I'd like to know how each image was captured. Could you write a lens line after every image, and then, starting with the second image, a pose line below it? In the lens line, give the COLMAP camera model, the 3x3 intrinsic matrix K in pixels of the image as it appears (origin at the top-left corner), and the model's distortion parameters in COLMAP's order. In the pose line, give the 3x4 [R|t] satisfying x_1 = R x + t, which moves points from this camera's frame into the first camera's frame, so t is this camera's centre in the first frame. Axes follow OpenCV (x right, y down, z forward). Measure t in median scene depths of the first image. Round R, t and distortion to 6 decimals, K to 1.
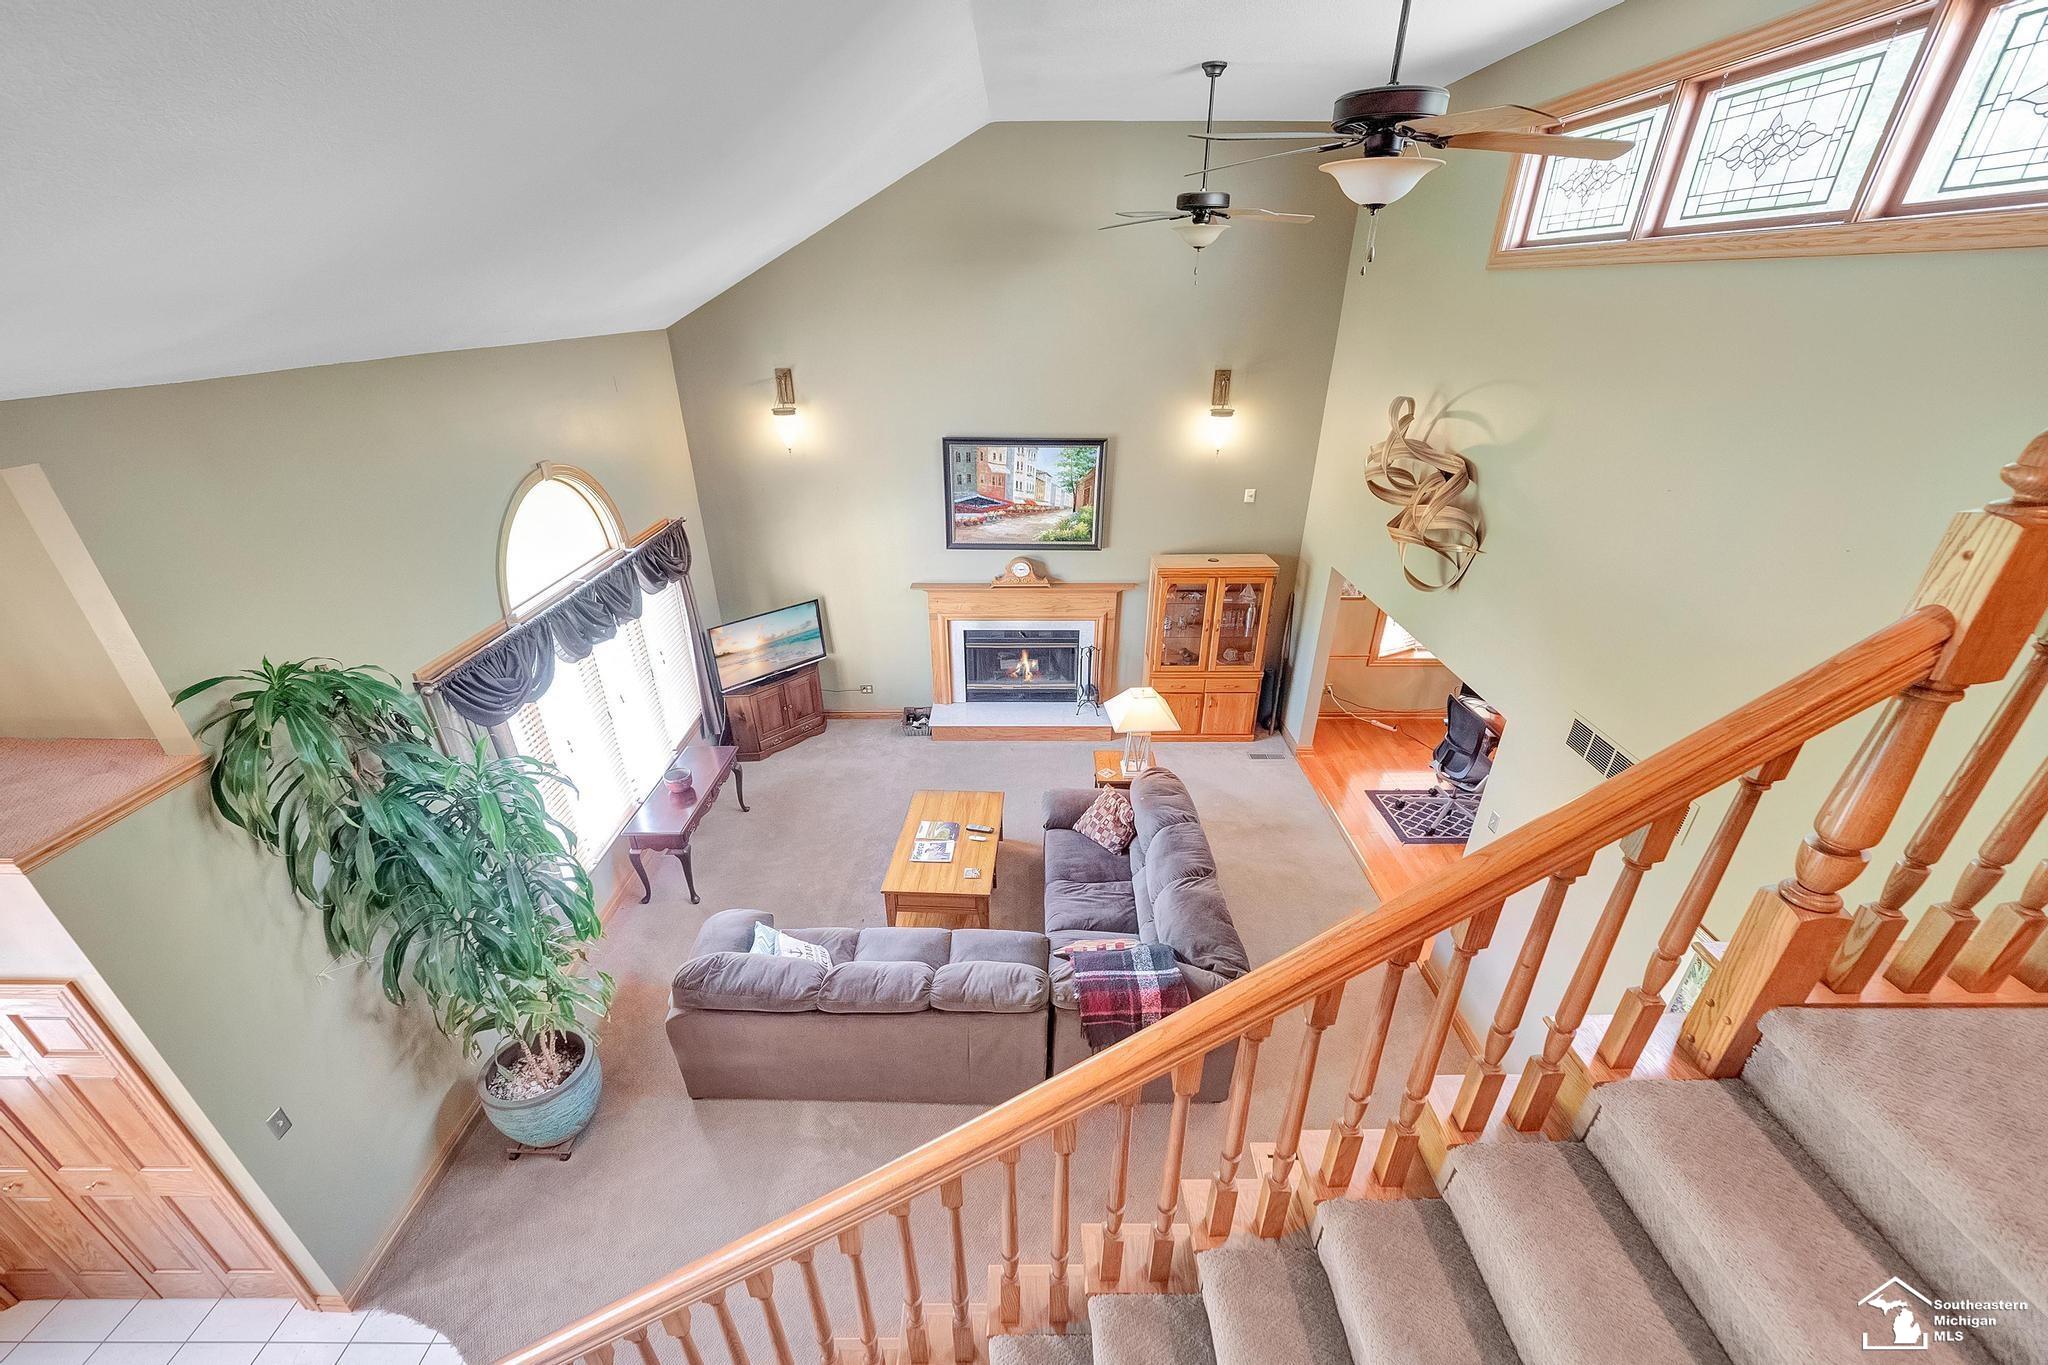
lens RADIAL K [[854.2, 0, 1002.7], [0, 854.2, 688.3], [0, 0, 1]] dist [-0.001673, -0.000494]
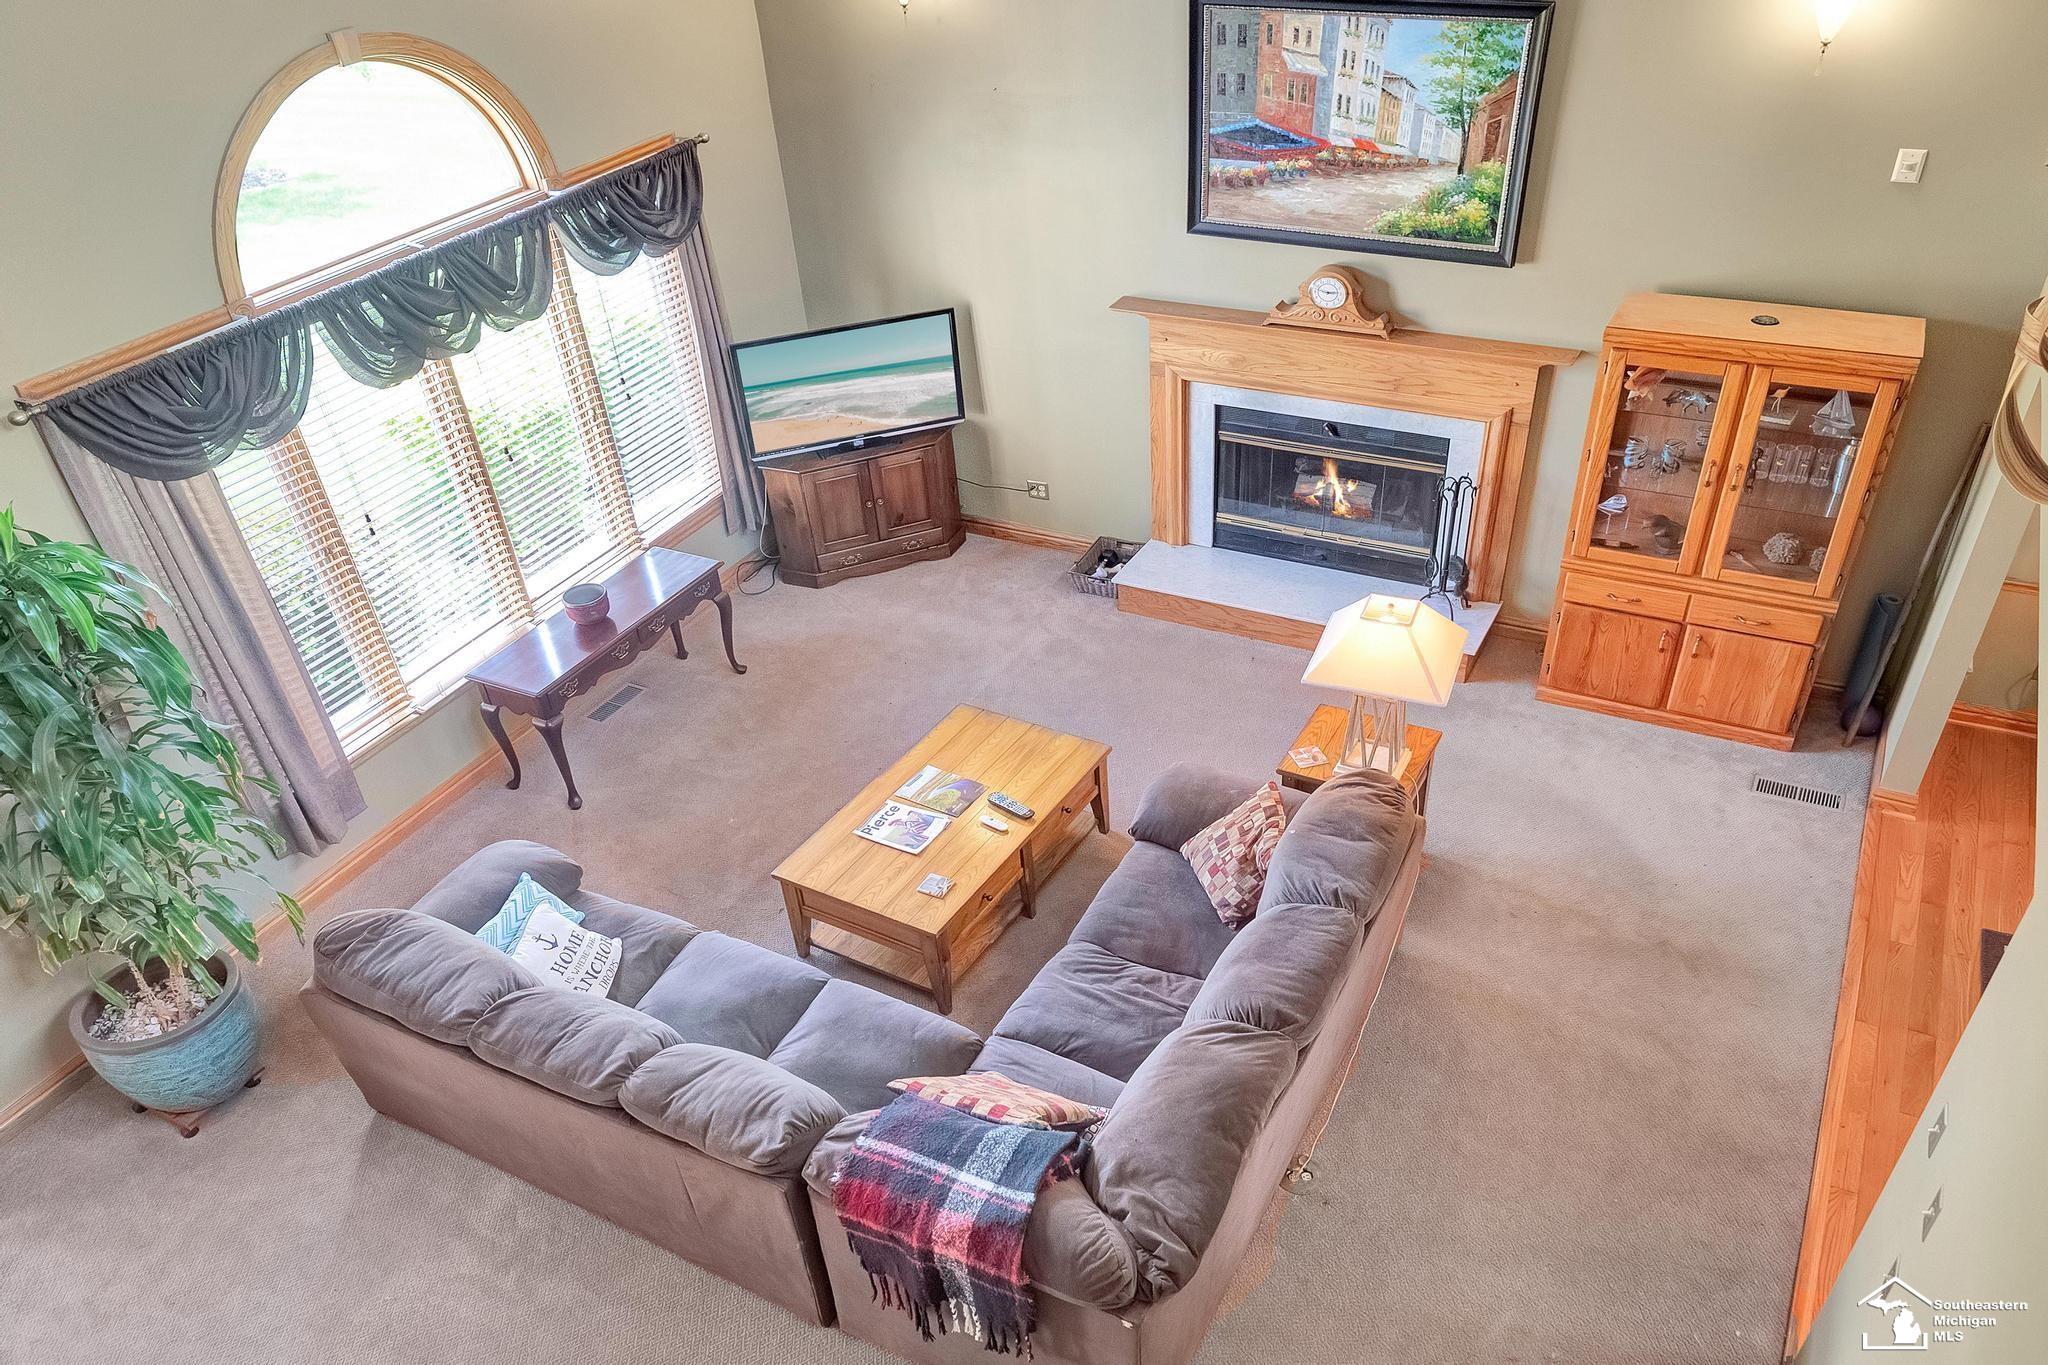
lens RADIAL K [[1510.3, 0, 952.4], [0, 1510.3, 773.2], [0, 0, 1]] dist [-0.004375, -0.002149]
pose [[0.886090, 0.234742, -0.399675, 0.238166], [-0.142895, 0.958620, 0.246227, -0.060818], [0.440937, -0.161068, 0.882968, 0.127995]]
